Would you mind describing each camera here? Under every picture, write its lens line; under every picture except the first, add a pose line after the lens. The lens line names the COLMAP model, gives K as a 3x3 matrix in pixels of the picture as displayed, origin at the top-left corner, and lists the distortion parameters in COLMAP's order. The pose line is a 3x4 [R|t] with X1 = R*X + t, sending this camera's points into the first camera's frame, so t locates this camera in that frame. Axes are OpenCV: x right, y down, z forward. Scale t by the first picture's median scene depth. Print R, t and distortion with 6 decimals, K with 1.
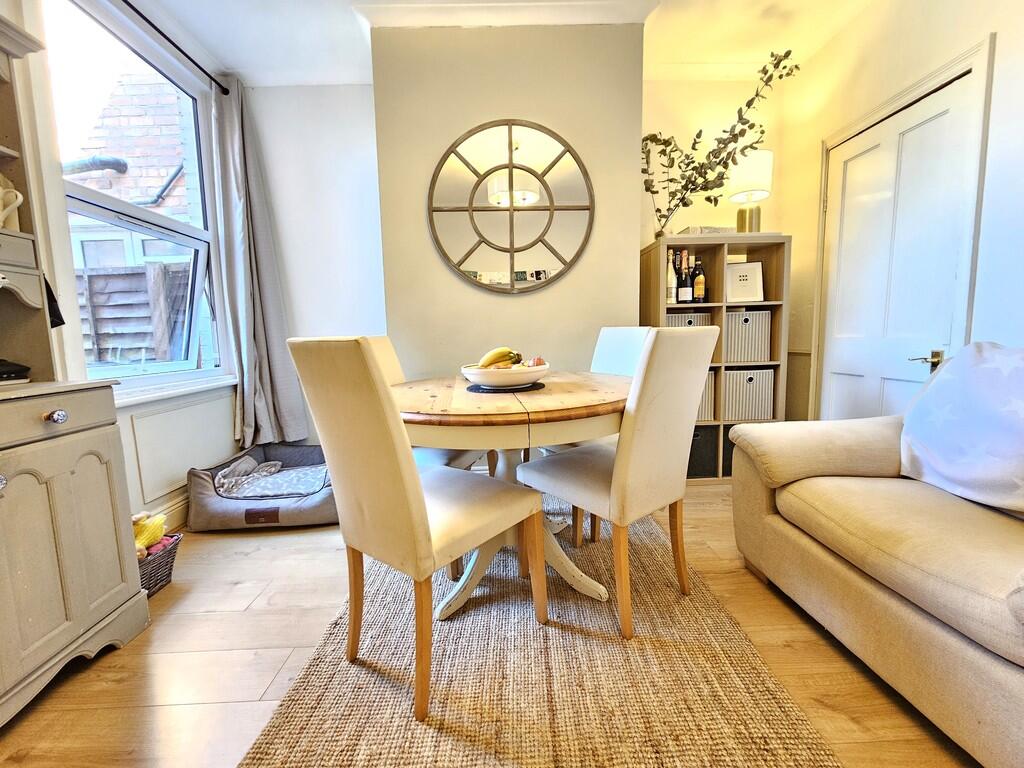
lens RADIAL K [[418.5, 0, 515.5], [0, 418.5, 380.1], [0, 0, 1]] dist [-0.002809, 0.000259]
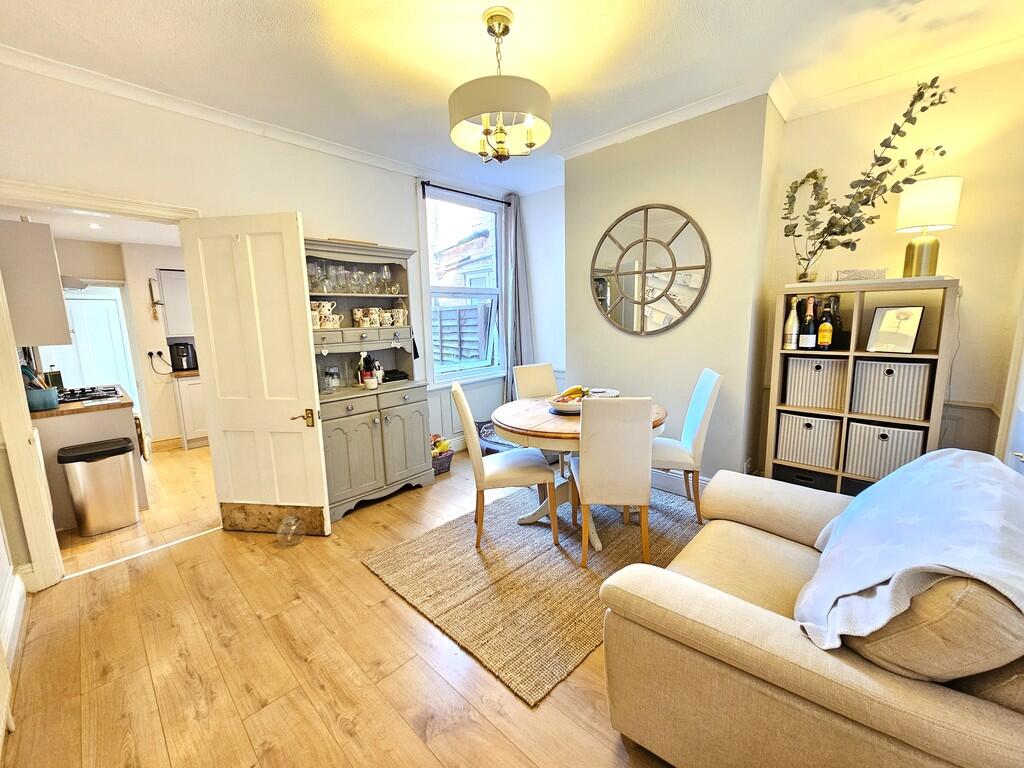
lens RADIAL K [[418.5, 0, 515.5], [0, 418.5, 380.1], [0, 0, 1]] dist [-0.002809, 0.000259]
pose [[0.709820, 0.118603, -0.694326, 0.658809], [-0.068693, 0.992680, 0.099341, -0.173241], [0.701025, -0.022819, 0.712771, -0.234944]]
